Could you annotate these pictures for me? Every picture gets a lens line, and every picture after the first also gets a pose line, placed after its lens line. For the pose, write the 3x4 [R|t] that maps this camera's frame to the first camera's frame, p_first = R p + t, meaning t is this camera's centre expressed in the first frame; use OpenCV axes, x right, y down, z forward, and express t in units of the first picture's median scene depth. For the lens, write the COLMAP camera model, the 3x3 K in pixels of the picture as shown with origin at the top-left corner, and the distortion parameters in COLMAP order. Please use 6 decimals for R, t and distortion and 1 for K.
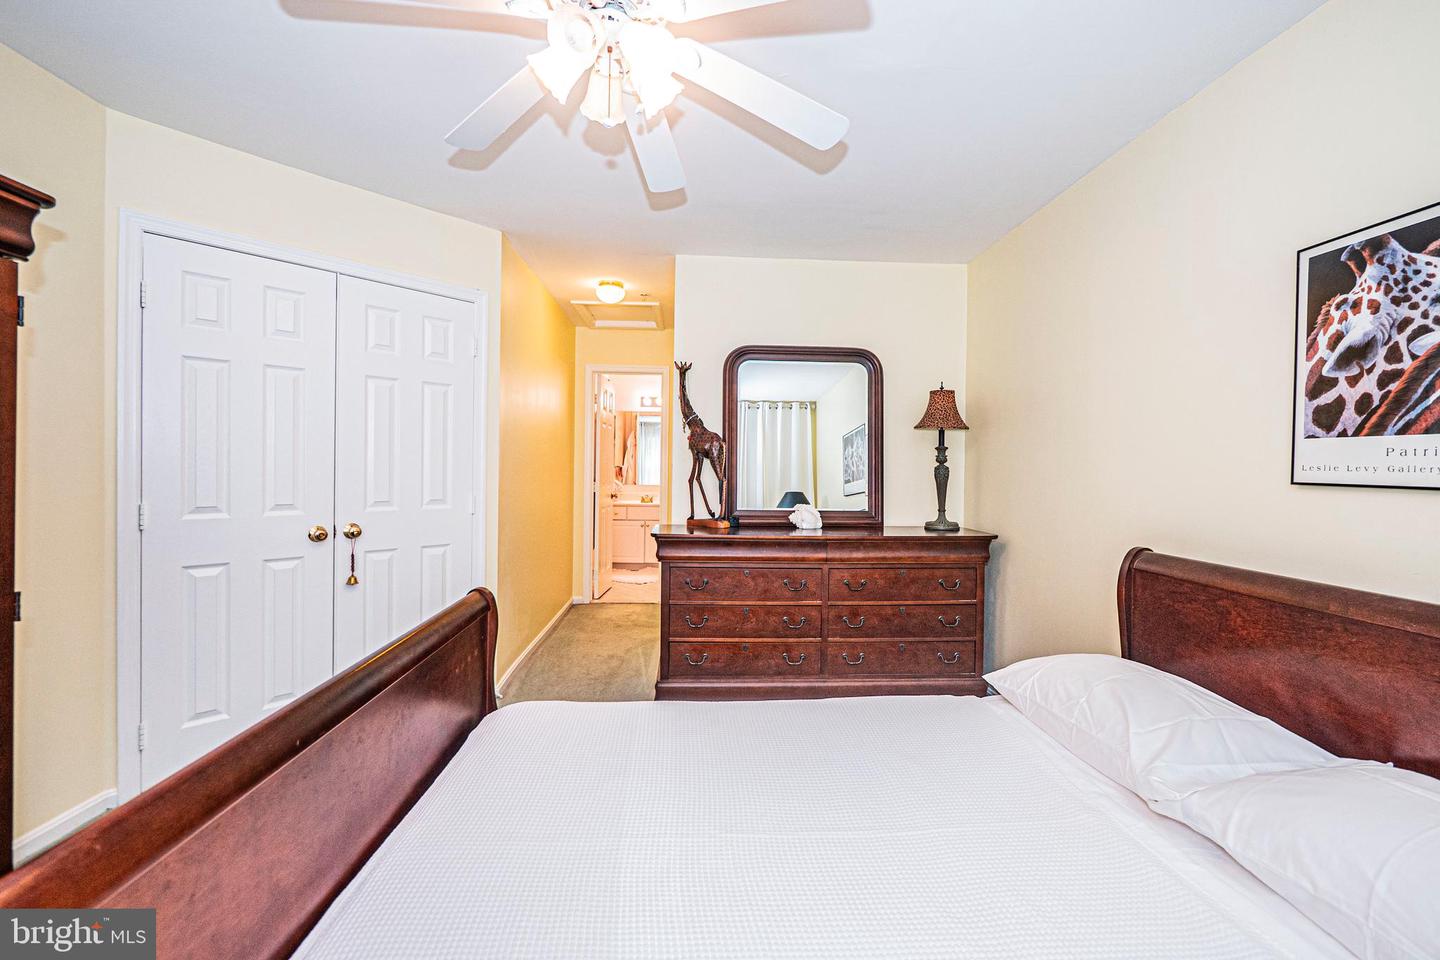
lens RADIAL K [[605.8, 0, 727.8], [0, 605.8, 473.2], [0, 0, 1]] dist [-0.011096, 0.001490]
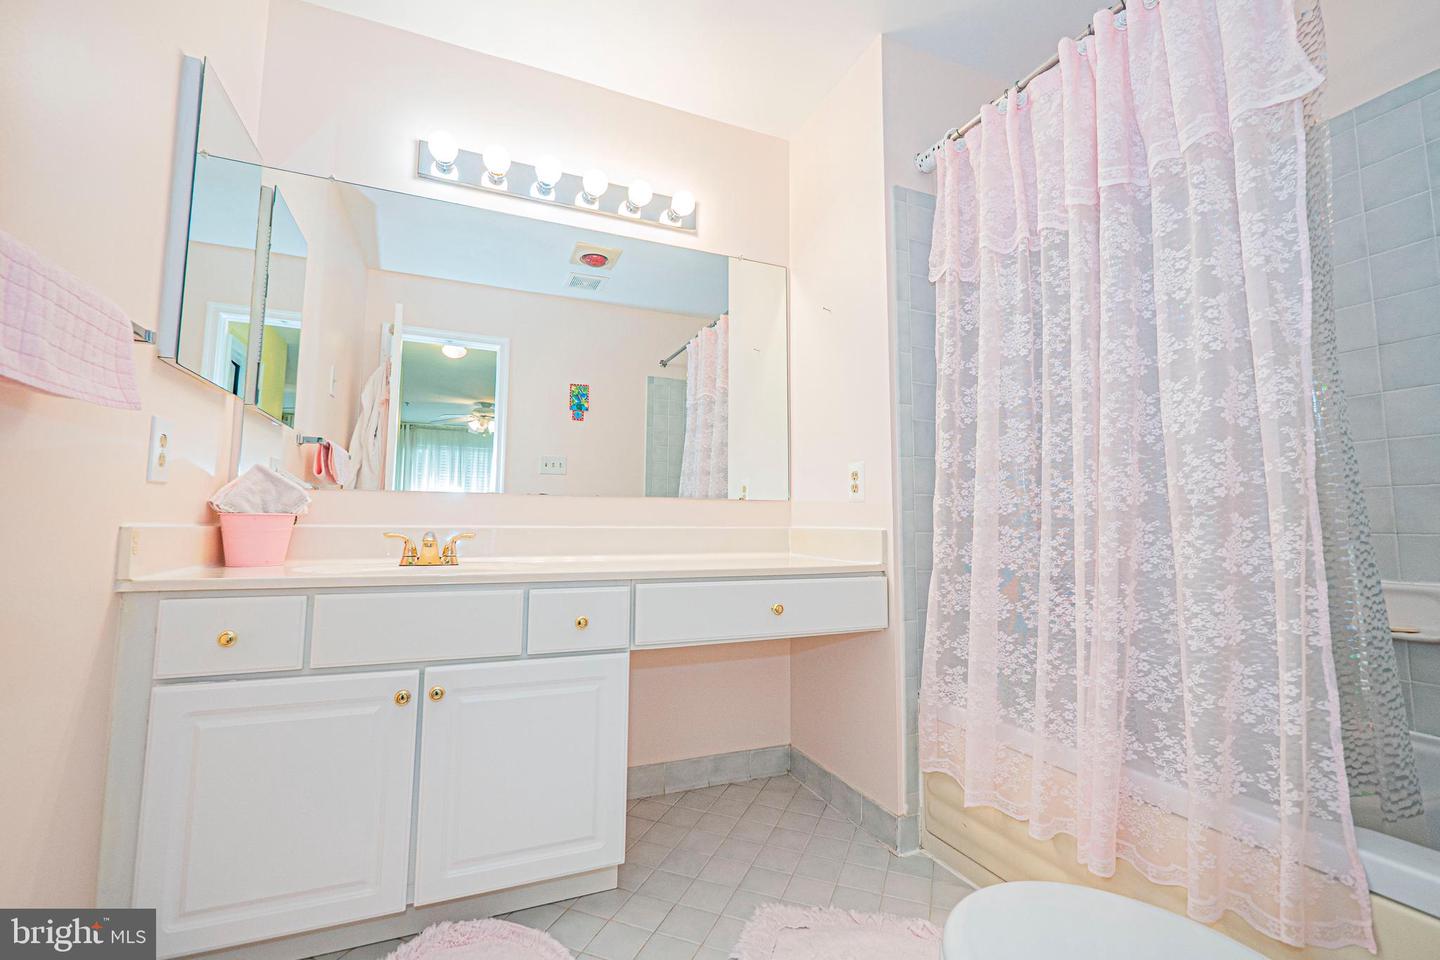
lens RADIAL K [[605.8, 0, 720.3], [0, 605.8, 472.0], [0, 0, 1]] dist [-0.011096, 0.001490]
pose [[0.941343, 0.022436, 0.336703, -0.284985], [0.010096, 0.995468, -0.094559, 0.093940], [-0.337299, 0.092412, 0.936851, 1.982802]]
